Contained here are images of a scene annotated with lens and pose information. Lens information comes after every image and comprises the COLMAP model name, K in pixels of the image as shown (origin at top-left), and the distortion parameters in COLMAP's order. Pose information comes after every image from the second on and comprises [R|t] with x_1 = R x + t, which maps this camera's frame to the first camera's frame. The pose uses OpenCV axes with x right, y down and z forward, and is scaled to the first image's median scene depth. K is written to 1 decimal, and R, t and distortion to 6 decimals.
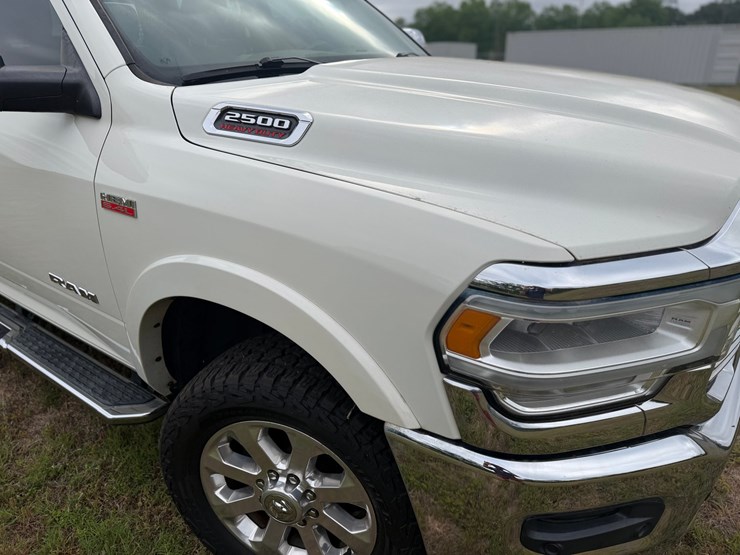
lens RADIAL K [[528.9, 0, 370.0], [0, 528.9, 277.5], [0, 0, 1]] dist [0.007813, -0.006733]
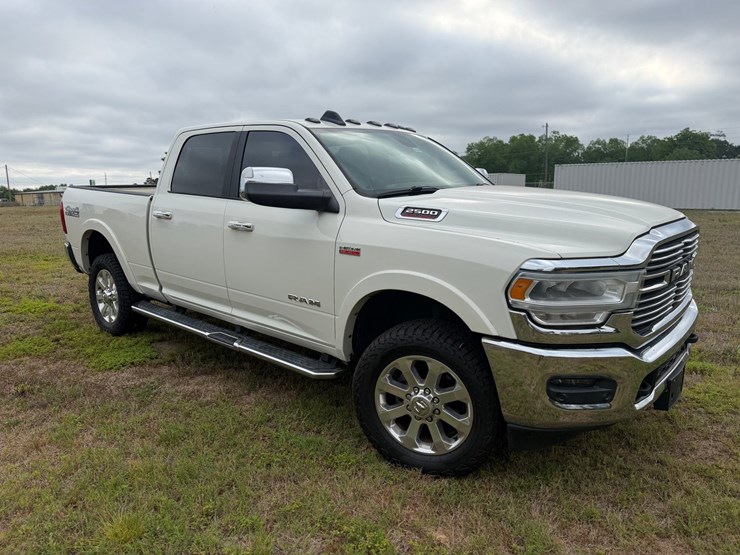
lens RADIAL K [[476.2, 0, 370.0], [0, 476.2, 277.5], [0, 0, 1]] dist [0.044492, -0.001132]
pose [[0.992189, 0.023852, -0.122443, -0.169906], [-0.048209, 0.978606, -0.200018, 0.381320], [0.115053, 0.204358, 0.972111, -0.915660]]
